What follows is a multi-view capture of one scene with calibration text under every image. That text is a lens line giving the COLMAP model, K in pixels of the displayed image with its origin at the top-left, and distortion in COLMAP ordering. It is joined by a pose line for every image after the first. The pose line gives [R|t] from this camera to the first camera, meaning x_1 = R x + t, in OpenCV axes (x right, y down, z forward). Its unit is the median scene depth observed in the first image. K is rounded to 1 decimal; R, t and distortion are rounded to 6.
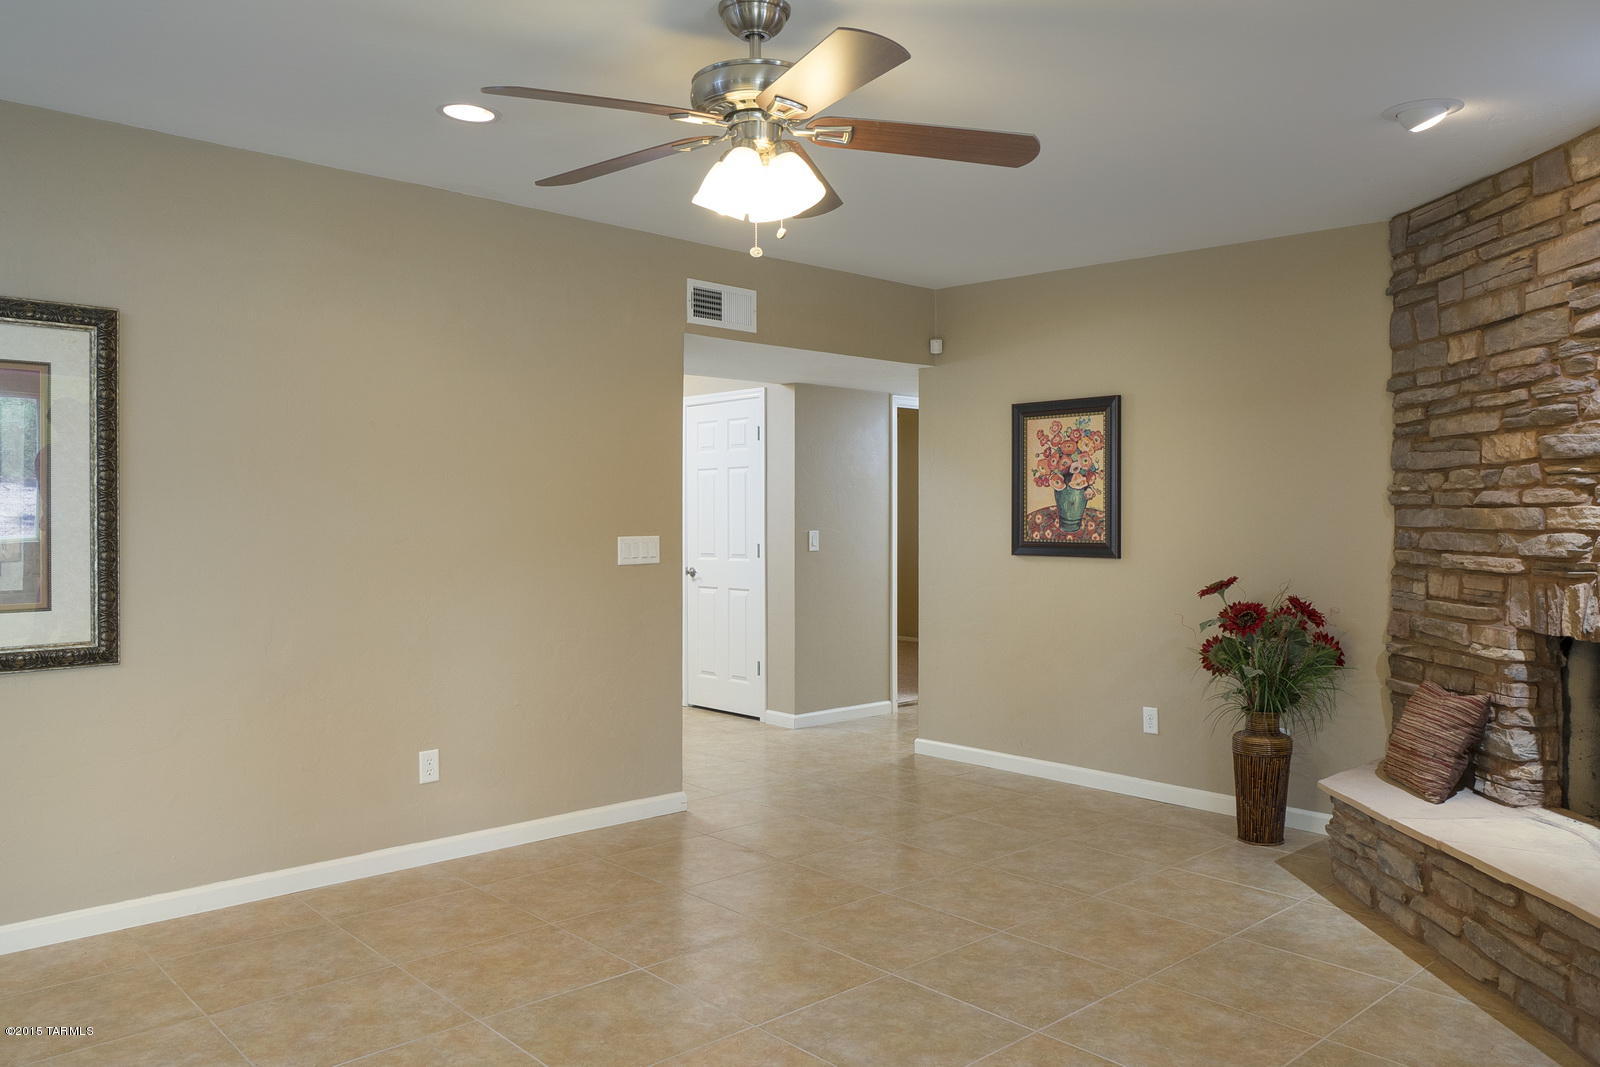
lens RADIAL K [[1160.9, 0, 811.5], [0, 1160.9, 536.7], [0, 0, 1]] dist [-0.005343, -0.002709]
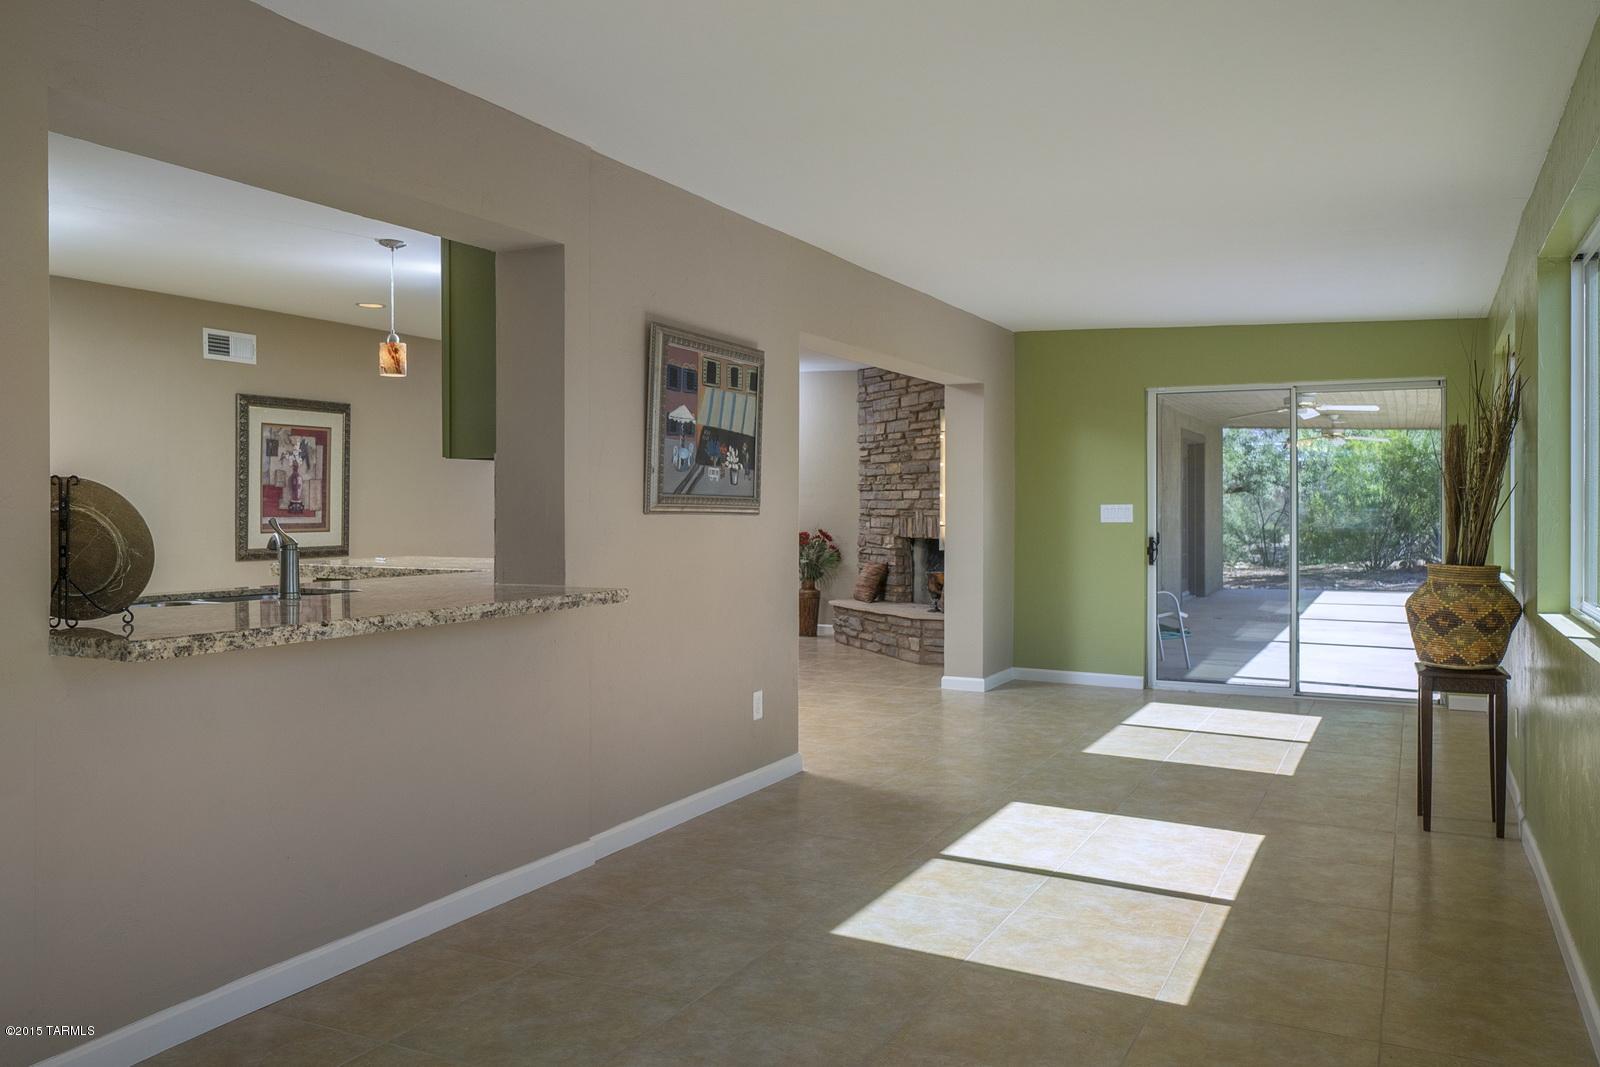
lens RADIAL K [[1222.8, 0, 799.7], [0, 1222.8, 518.3], [0, 0, 1]] dist [0.005720, 0.005826]
pose [[0.937019, -0.002848, 0.349266, -0.526202], [0.003340, 0.999994, -0.000809, 0.035361], [-0.349261, 0.001925, 0.937023, -1.407933]]
